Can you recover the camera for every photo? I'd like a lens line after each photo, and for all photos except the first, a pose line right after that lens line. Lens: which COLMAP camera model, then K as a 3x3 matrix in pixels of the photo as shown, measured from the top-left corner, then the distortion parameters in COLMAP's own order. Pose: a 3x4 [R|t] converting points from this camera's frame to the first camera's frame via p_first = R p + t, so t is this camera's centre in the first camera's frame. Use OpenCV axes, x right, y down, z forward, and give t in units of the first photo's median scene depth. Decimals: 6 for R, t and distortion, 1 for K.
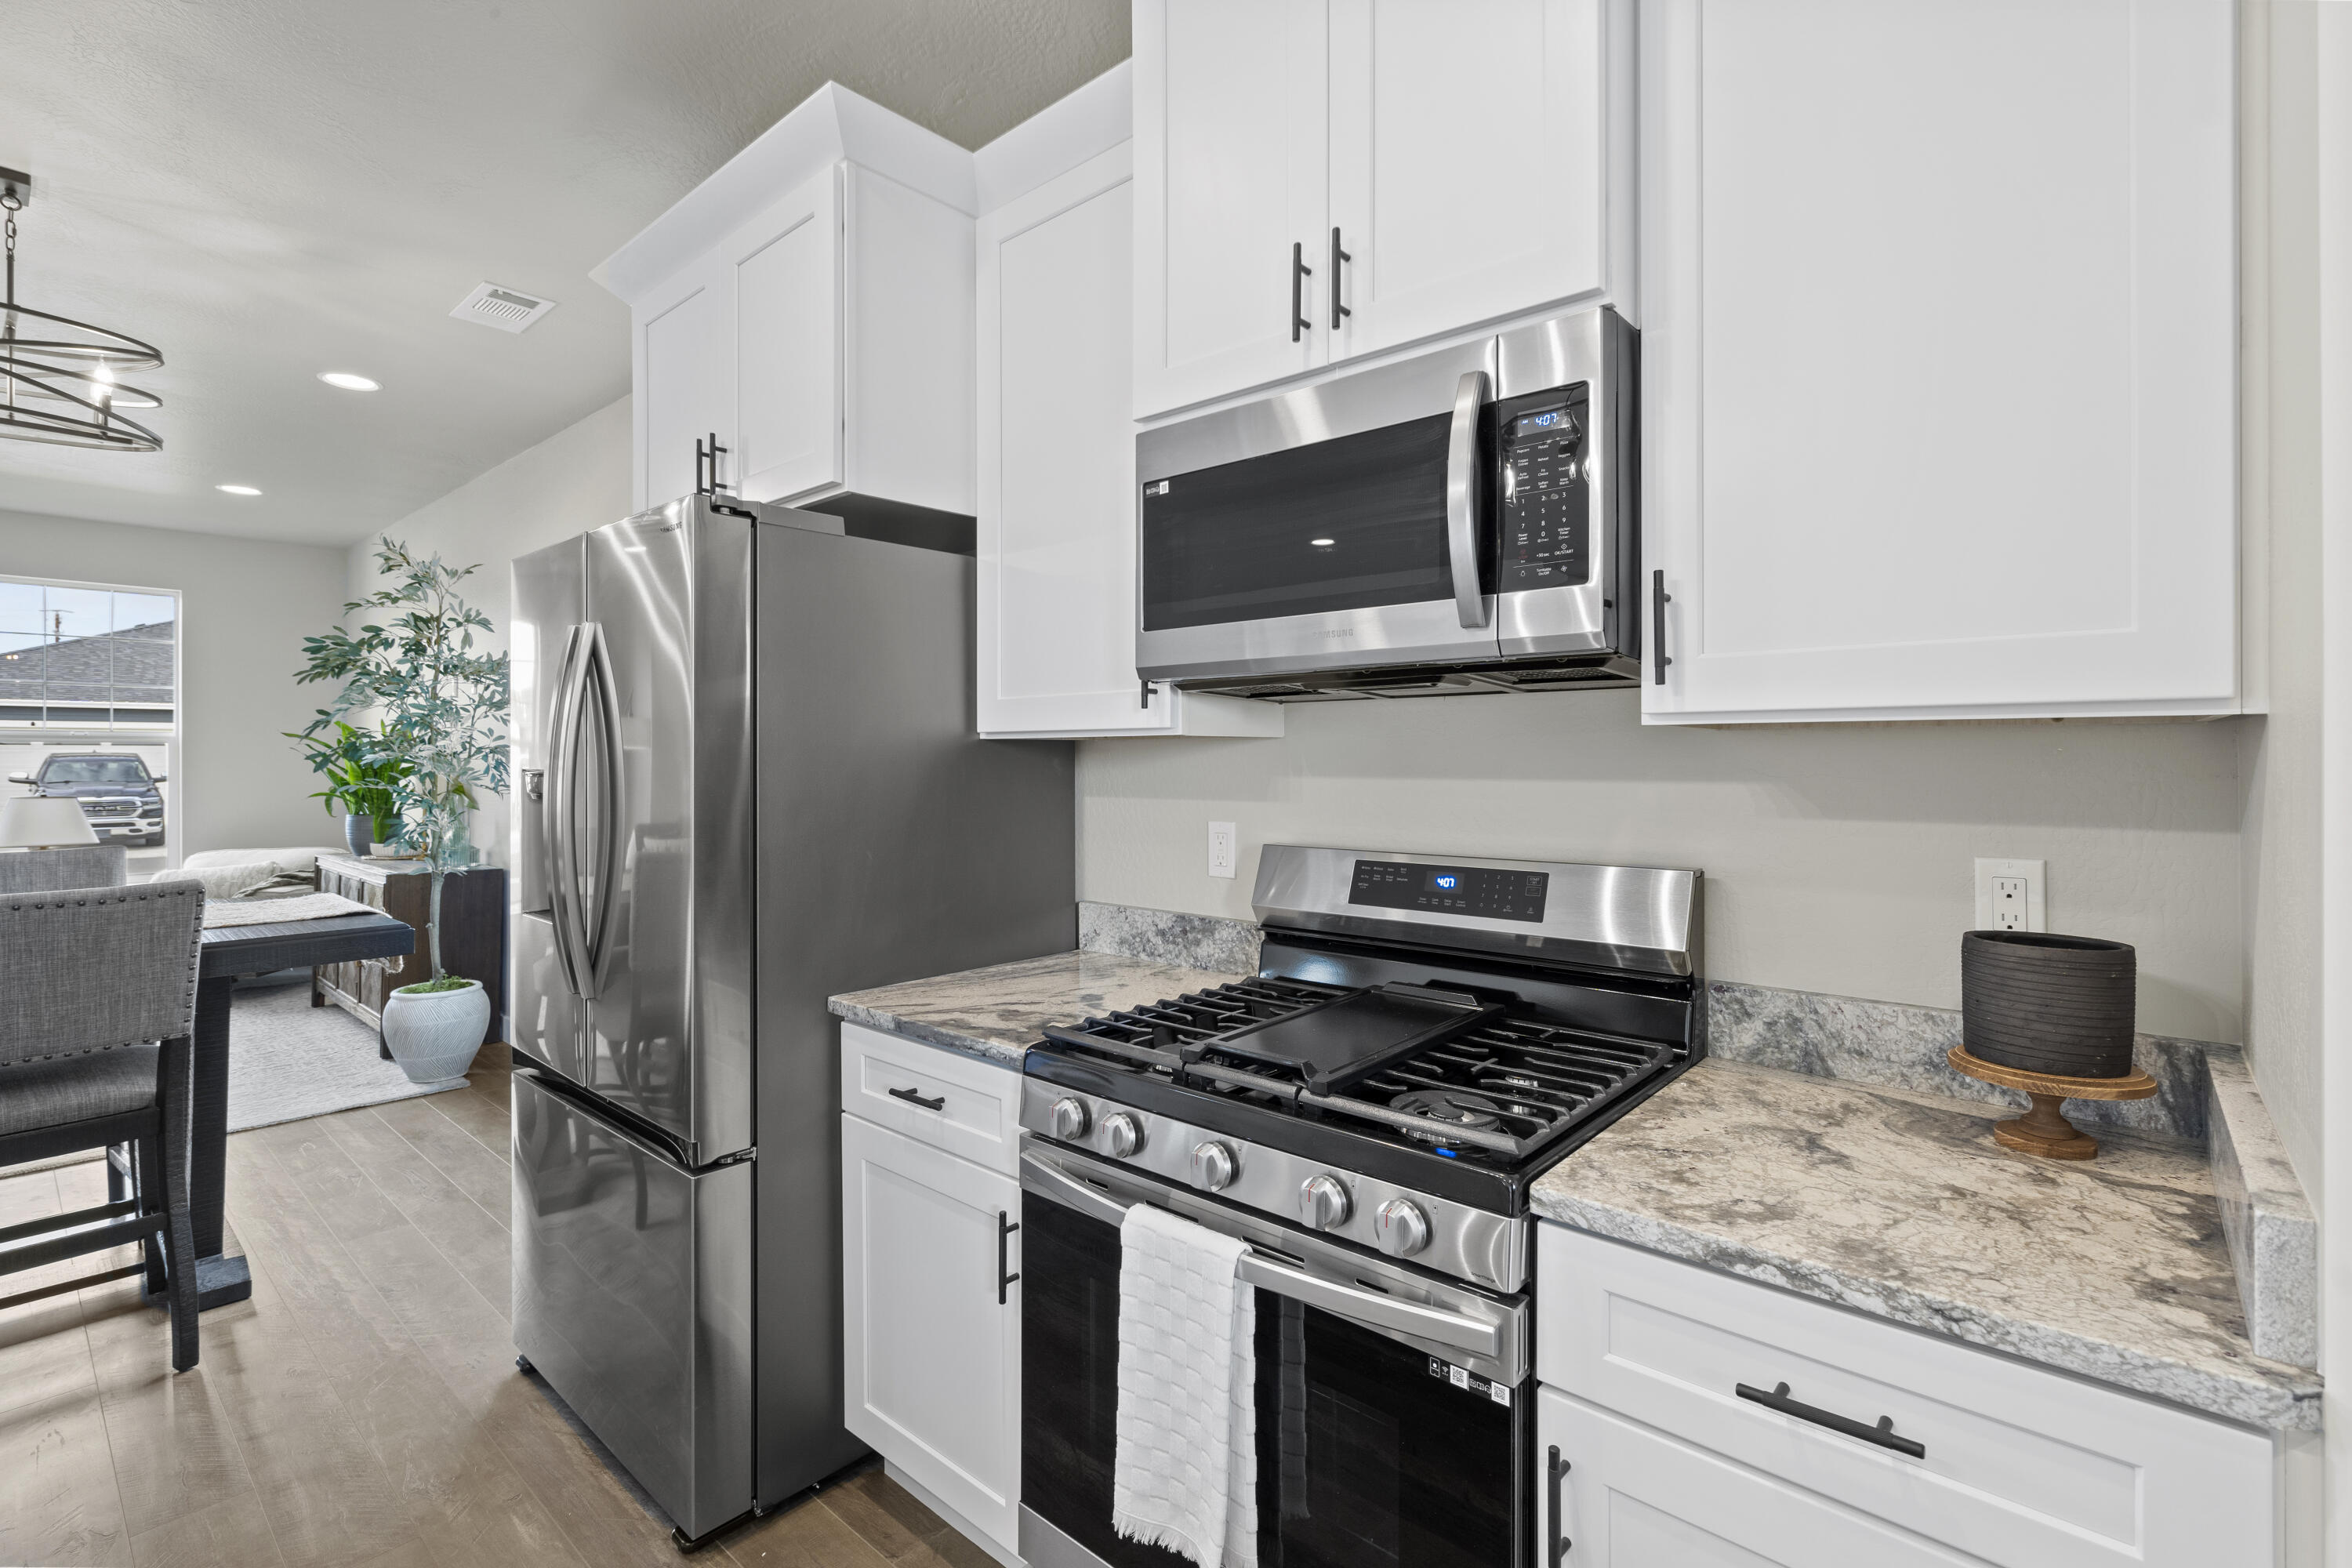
lens RADIAL K [[1076.7, 0, 1169.2], [0, 1076.7, 757.2], [0, 0, 1]] dist [-0.000671, 0.001481]
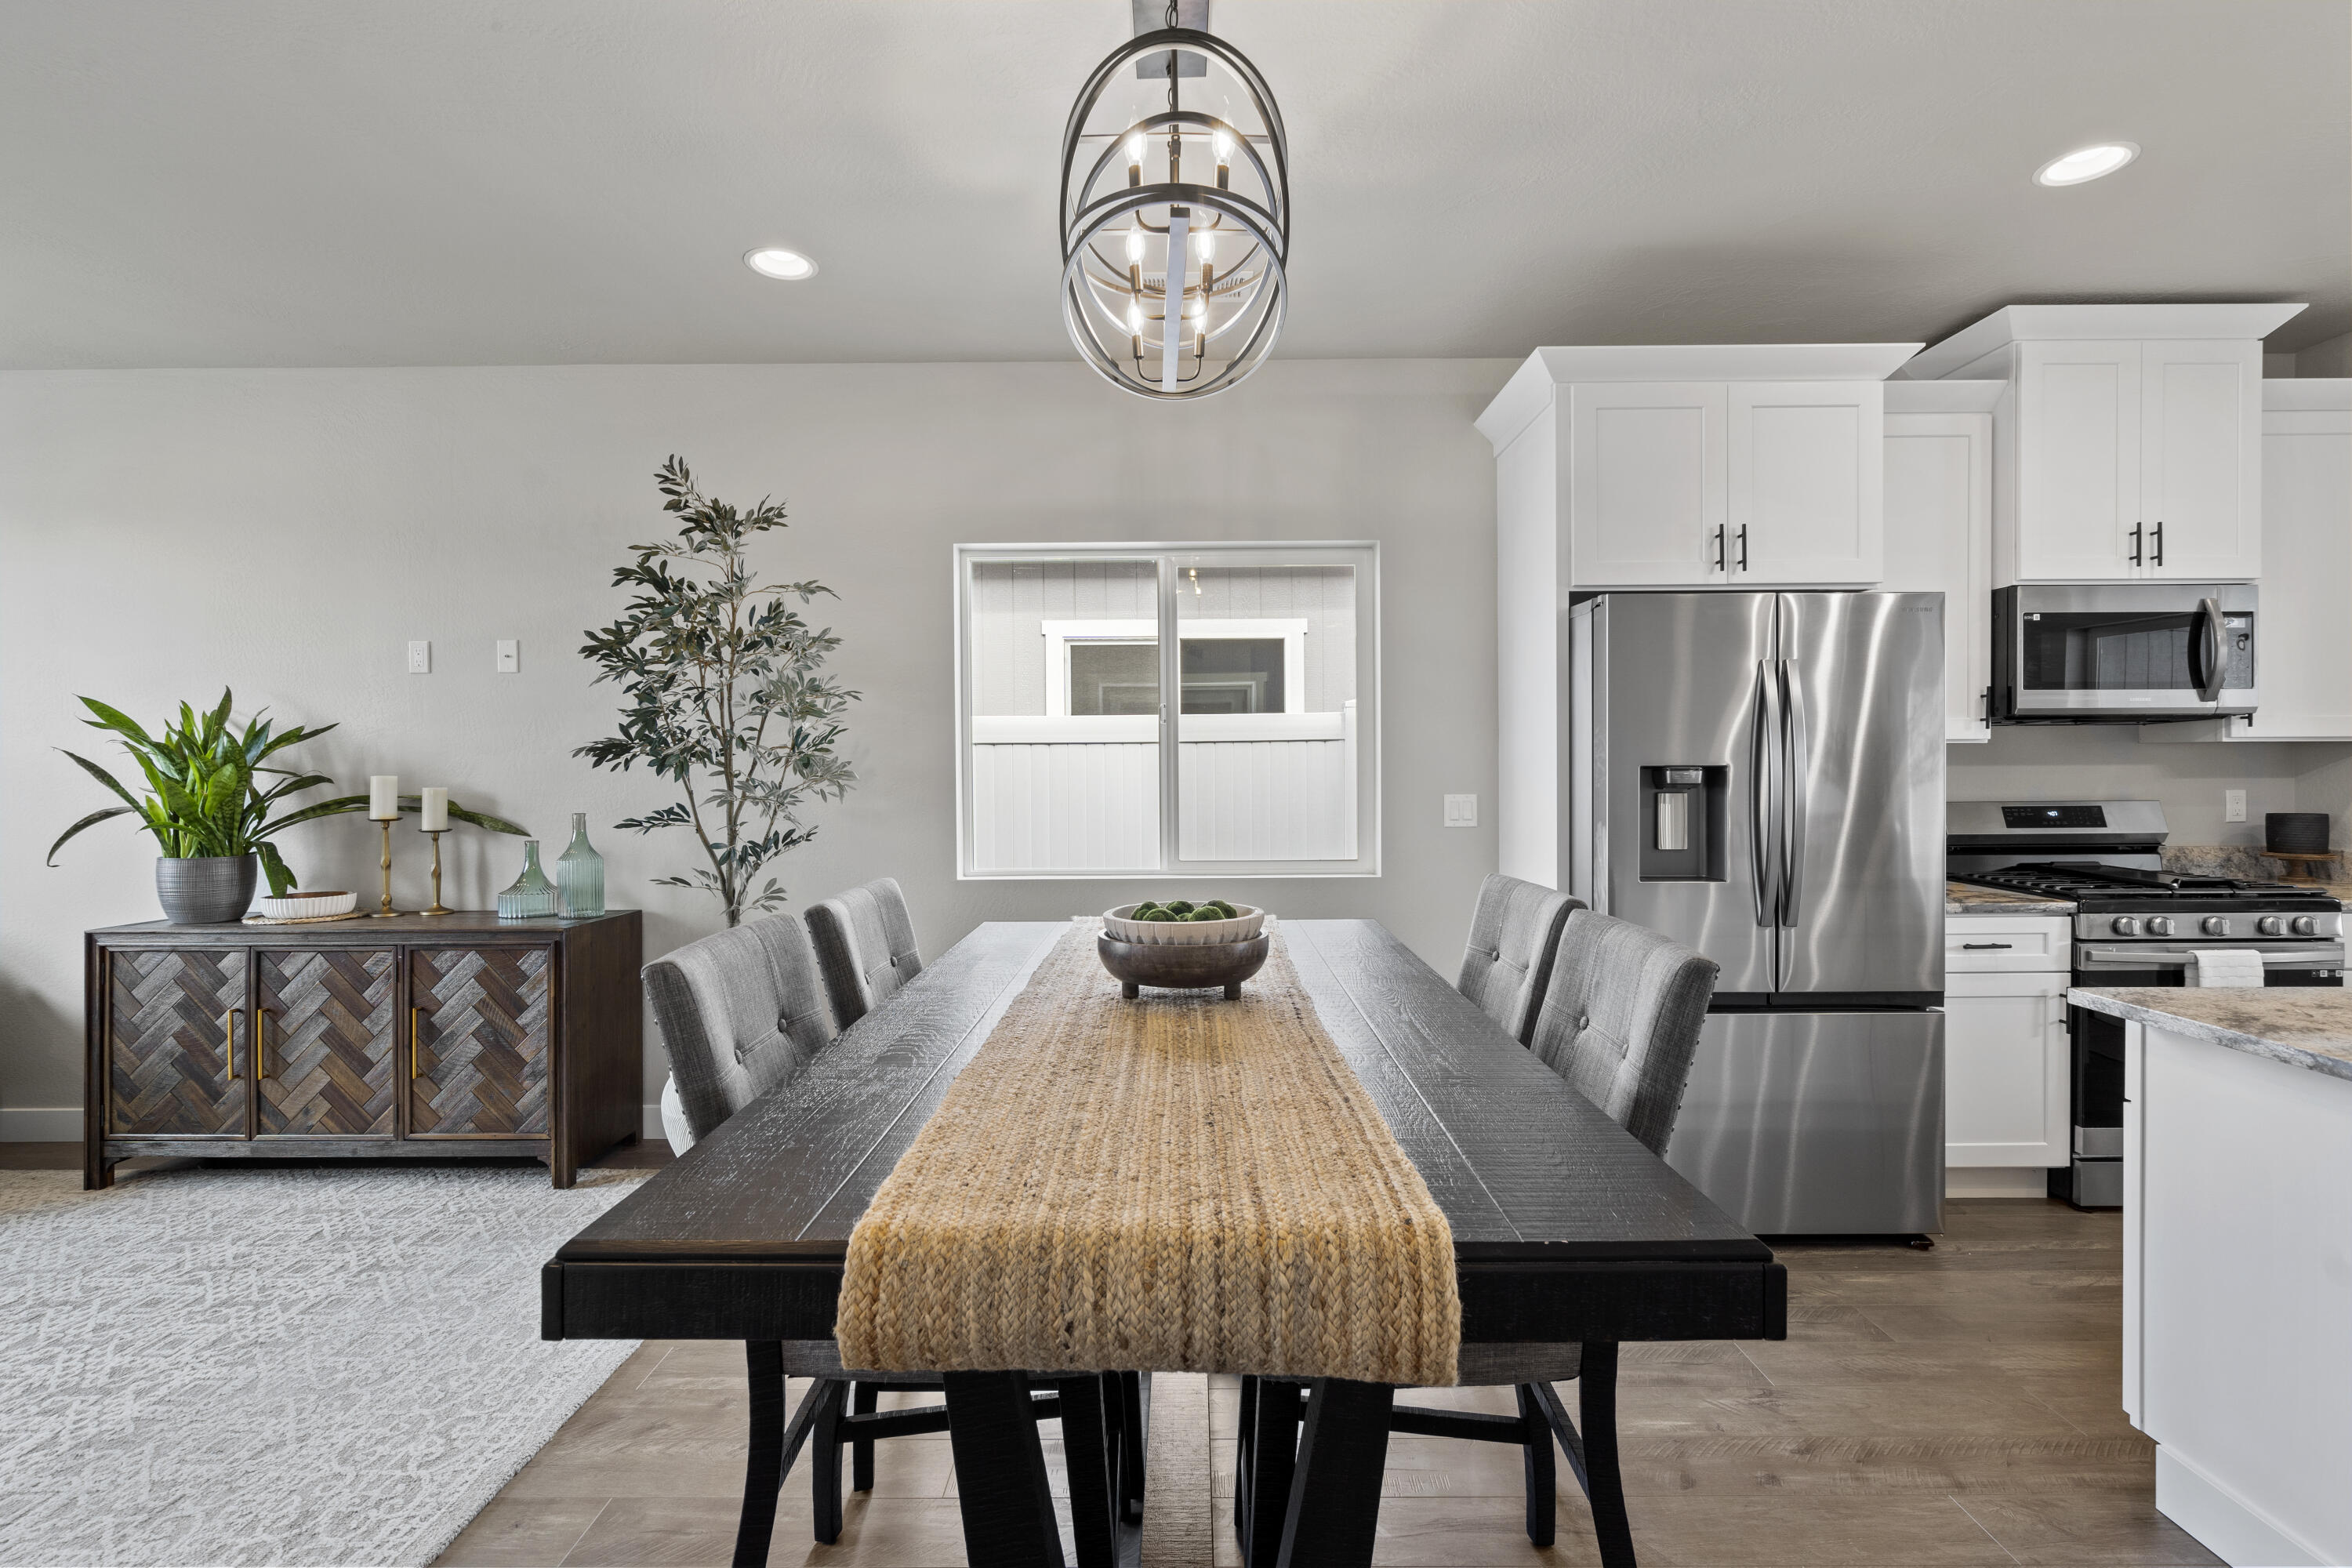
lens RADIAL K [[1076.7, 0, 1189.0], [0, 1076.7, 768.3], [0, 0, 1]] dist [-0.000671, 0.001481]
pose [[0.746357, -0.009028, 0.665484, -2.827953], [0.004832, 0.999955, 0.008147, 0.002041], [-0.665528, -0.002866, 0.746367, 0.651236]]
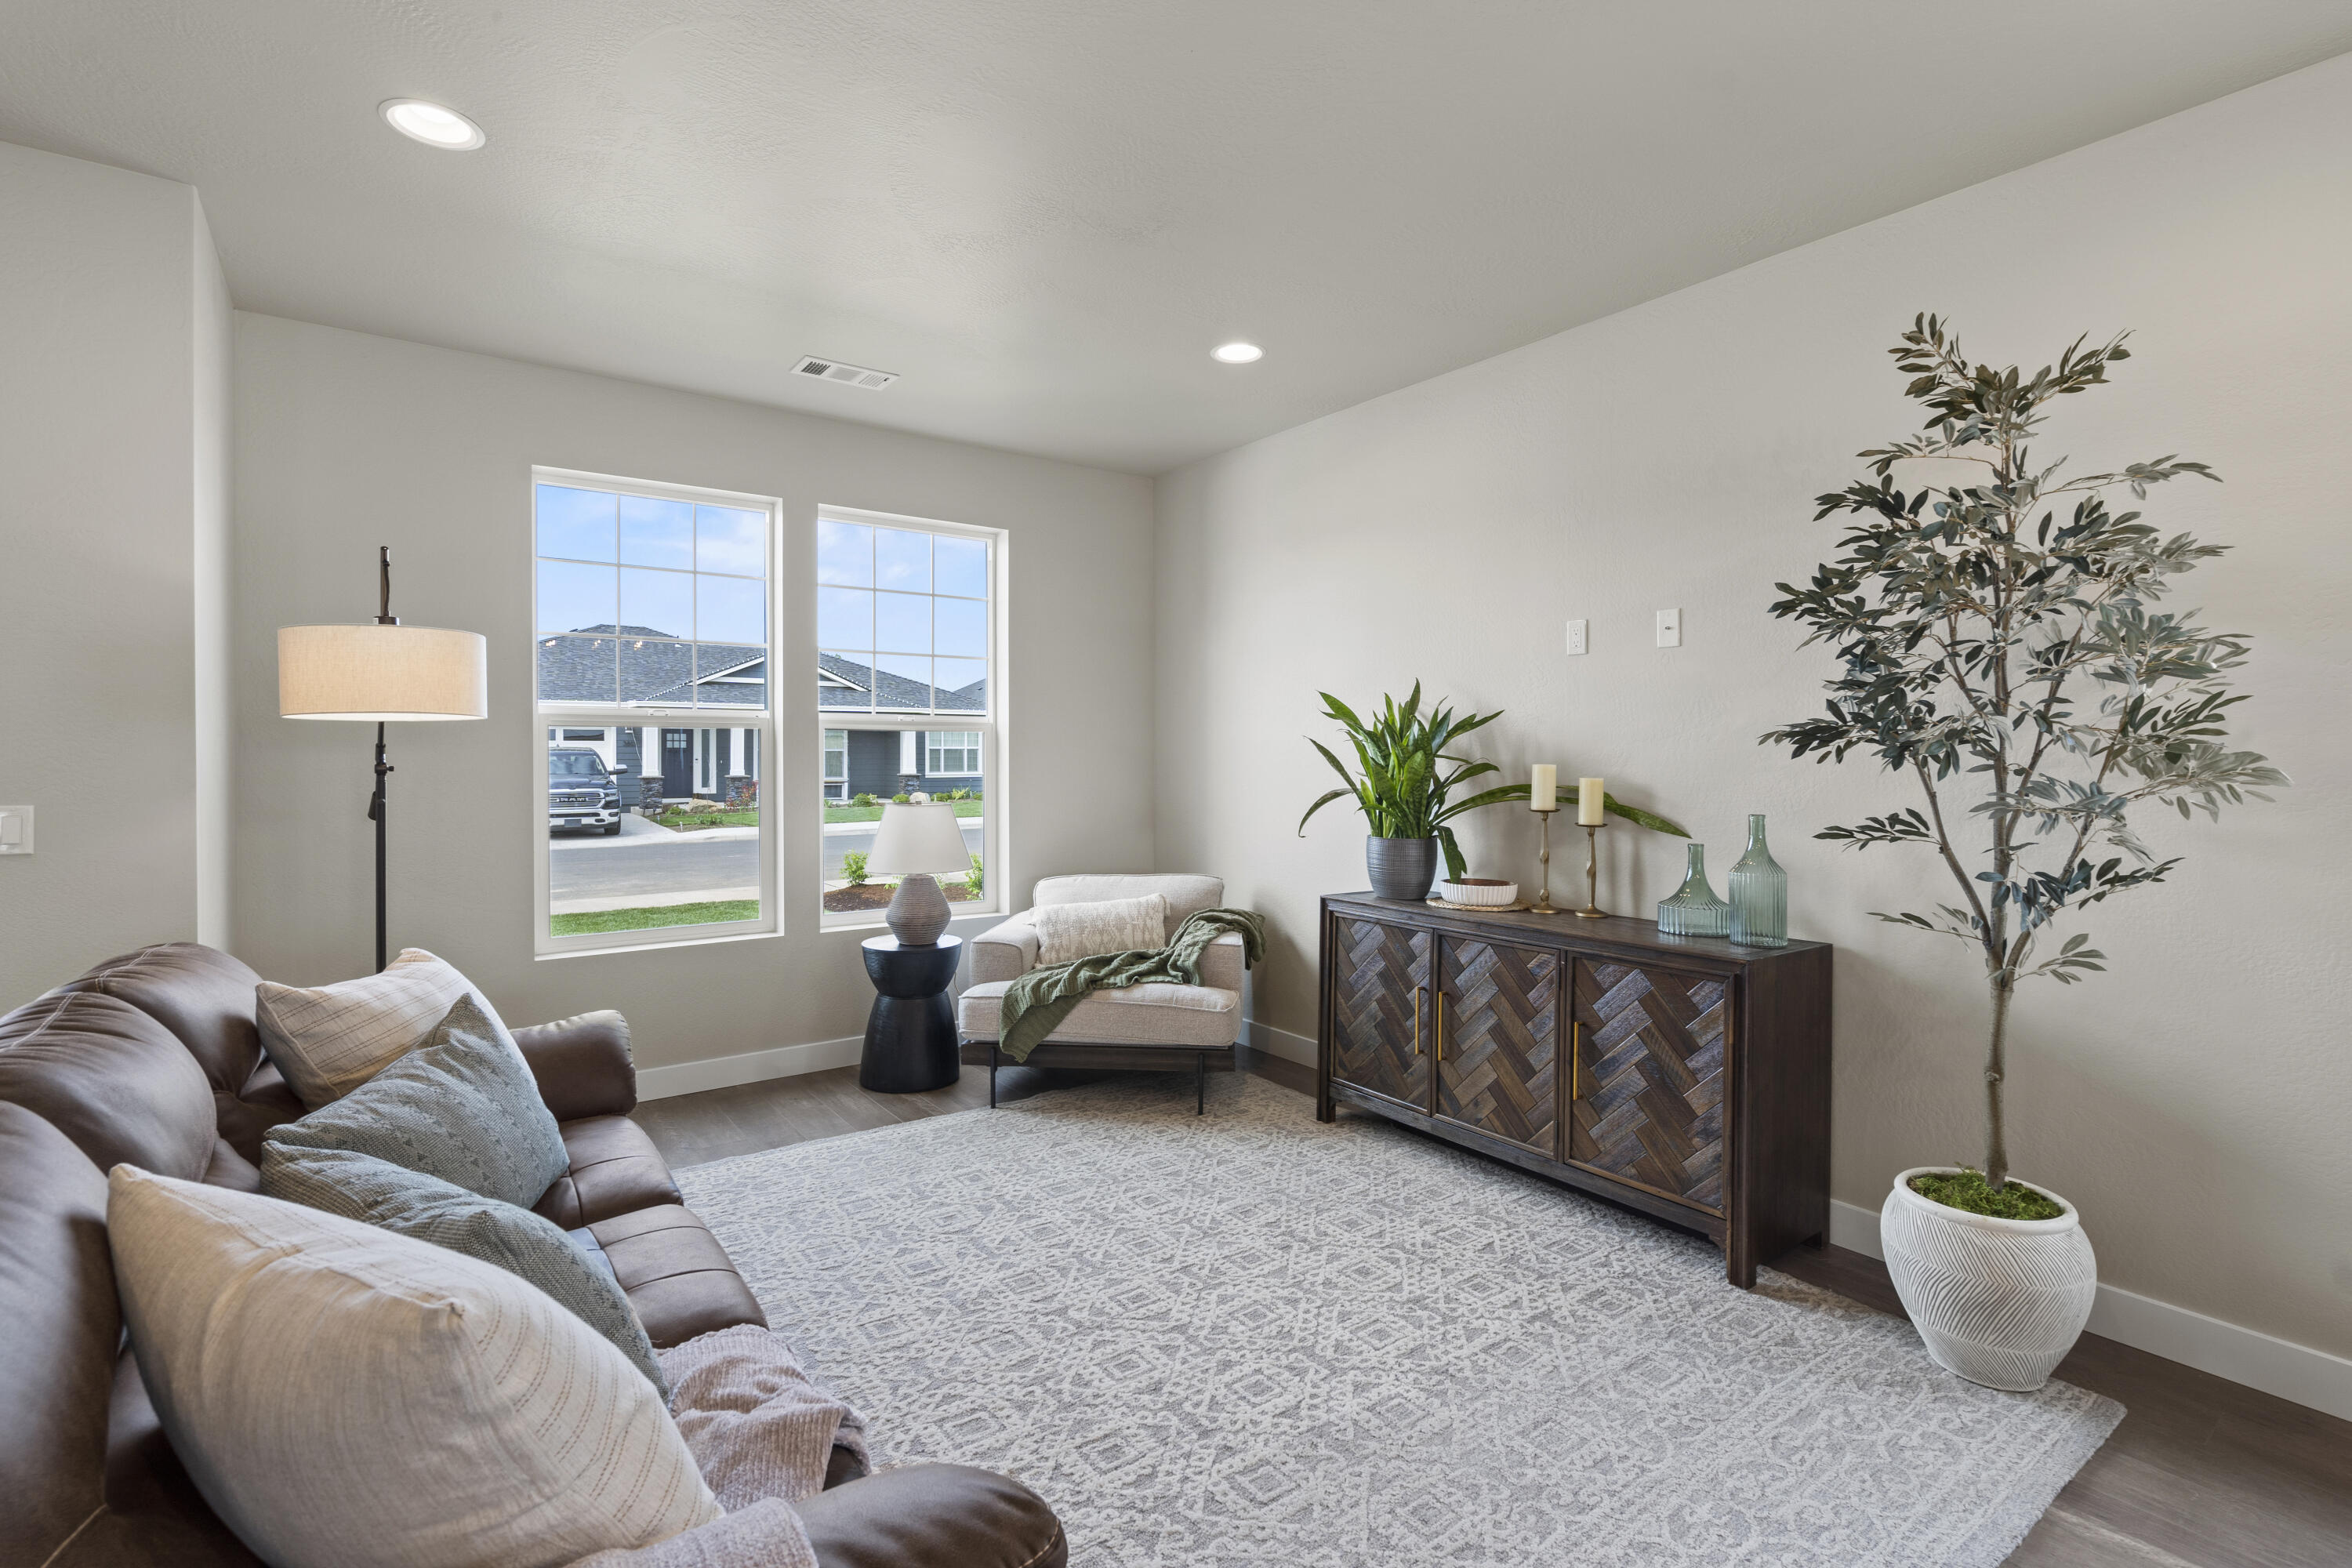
lens RADIAL K [[1076.7, 0, 1168.4], [0, 1076.7, 767.5], [0, 0, 1]] dist [-0.000671, 0.001481]
pose [[0.978760, 0.005751, -0.204931, -2.883067], [-0.003049, 0.999904, 0.013497, 0.008014], [0.204989, -0.012585, 0.978683, 1.262554]]
